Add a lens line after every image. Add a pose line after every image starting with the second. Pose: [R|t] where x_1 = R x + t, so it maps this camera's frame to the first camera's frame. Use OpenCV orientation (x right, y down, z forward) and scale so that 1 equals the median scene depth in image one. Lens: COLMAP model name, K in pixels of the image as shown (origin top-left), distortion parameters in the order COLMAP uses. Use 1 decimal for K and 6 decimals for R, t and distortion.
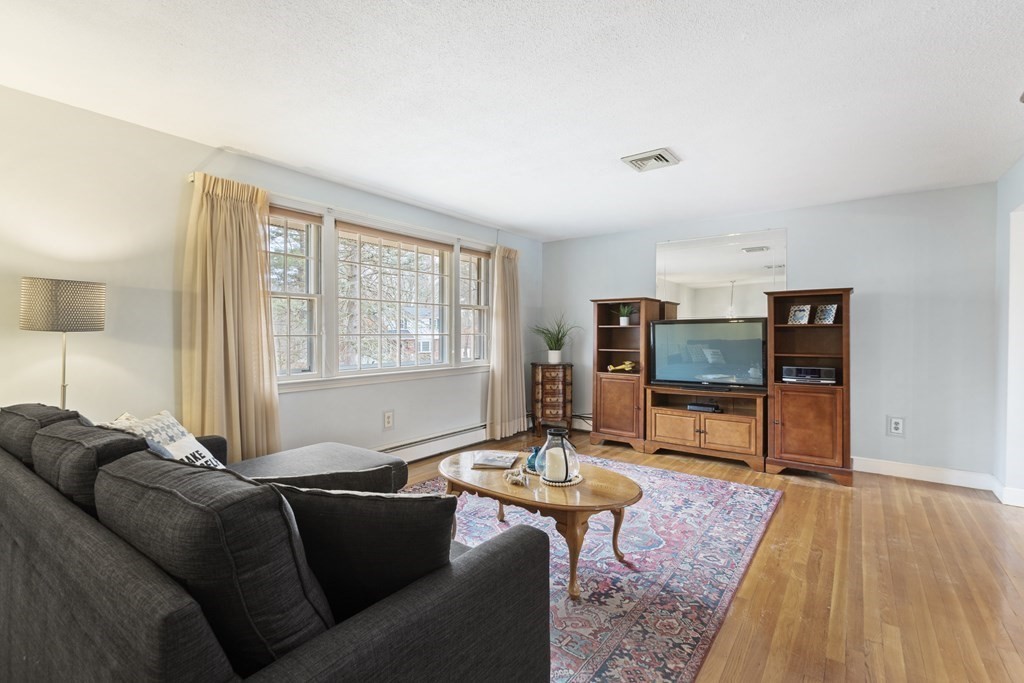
lens RADIAL K [[461.3, 0, 514.1], [0, 461.3, 339.1], [0, 0, 1]] dist [0.001066, -0.000684]
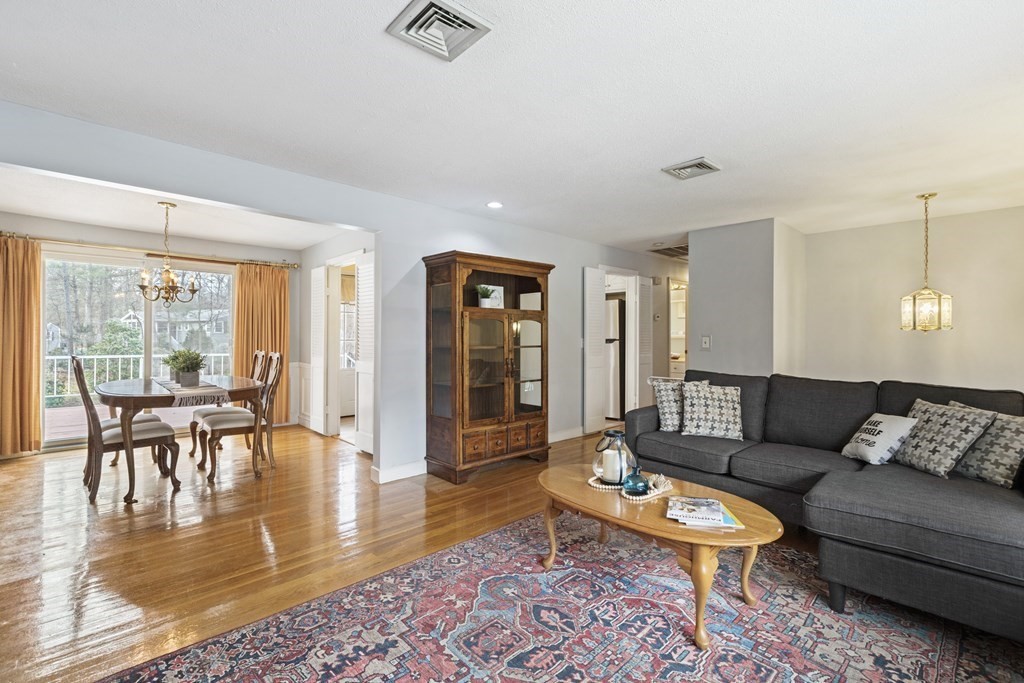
lens RADIAL K [[461.3, 0, 512.9], [0, 461.3, 341.2], [0, 0, 1]] dist [0.001066, -0.000684]
pose [[-0.985042, -0.011476, 0.171930, 0.126644], [-0.006750, 0.999584, 0.028043, -0.024595], [-0.172181, 0.026463, -0.984710, 1.792702]]
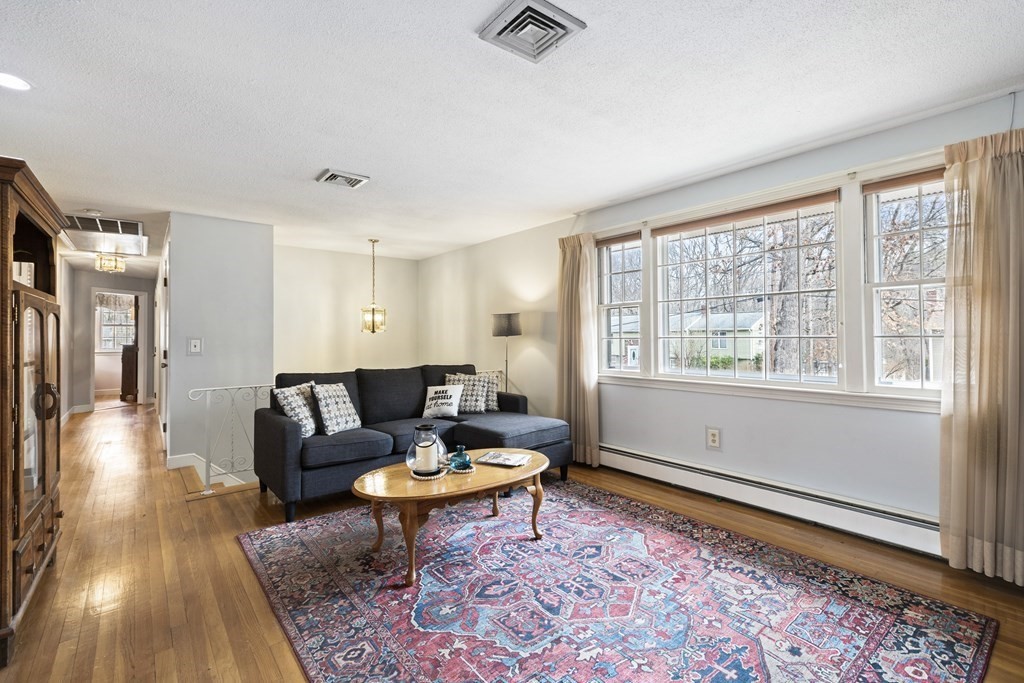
lens RADIAL K [[461.3, 0, 515.9], [0, 461.3, 335.0], [0, 0, 1]] dist [0.001066, -0.000684]
pose [[-0.243083, -0.003603, -0.969999, 0.976575], [-0.007675, 0.999969, -0.001791, -0.016359], [0.969975, 0.007009, -0.243103, 1.300611]]
